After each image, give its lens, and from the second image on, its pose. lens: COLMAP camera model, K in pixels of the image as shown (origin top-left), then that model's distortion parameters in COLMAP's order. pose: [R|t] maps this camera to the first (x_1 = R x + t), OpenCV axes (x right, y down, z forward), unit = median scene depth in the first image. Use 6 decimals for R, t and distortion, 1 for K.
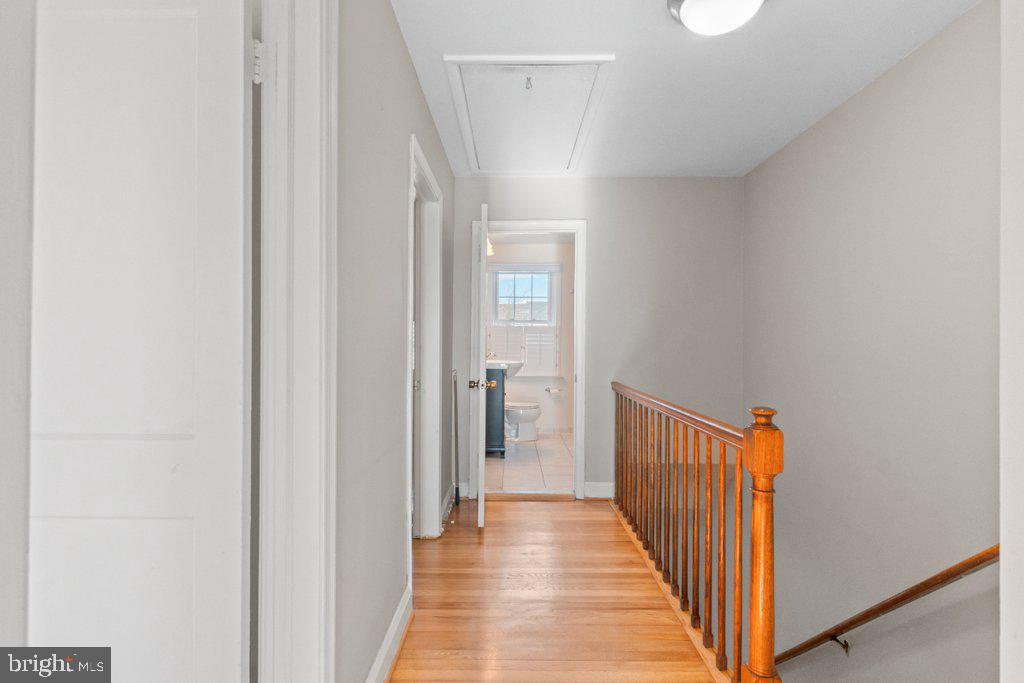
lens RADIAL K [[439.9, 0, 508.9], [0, 439.9, 345.4], [0, 0, 1]] dist [-0.006973, 0.000356]
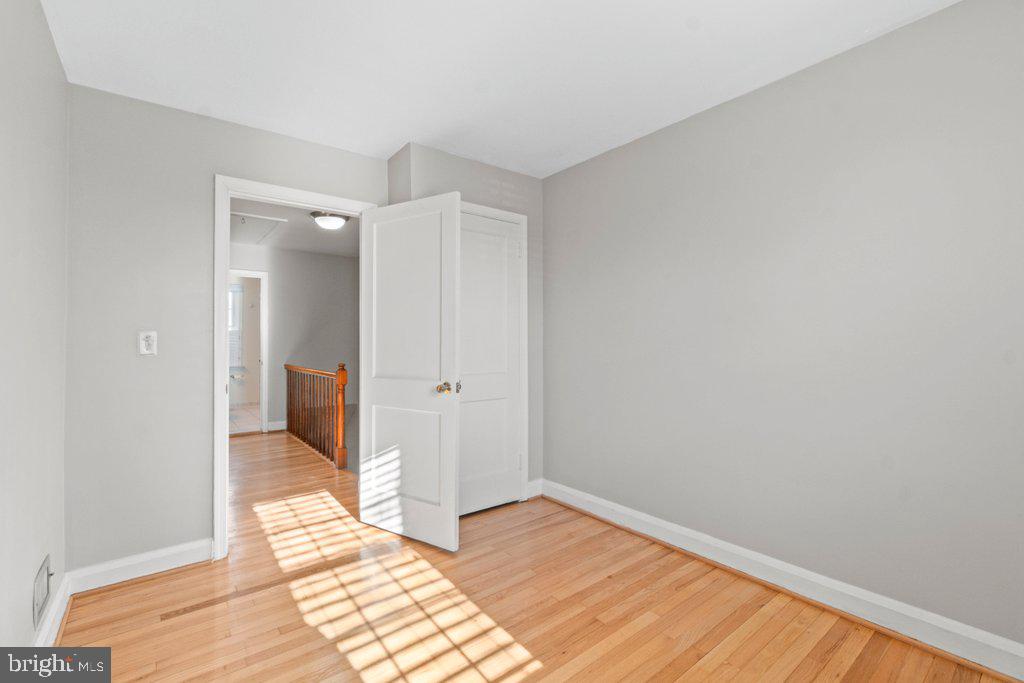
lens RADIAL K [[439.9, 0, 505.1], [0, 439.9, 346.1], [0, 0, 1]] dist [-0.006973, 0.000356]
pose [[0.757404, -0.008198, 0.652895, -0.252877], [0.005236, 0.999965, 0.006482, 0.003170], [-0.652926, -0.001491, 0.757421, -0.941695]]
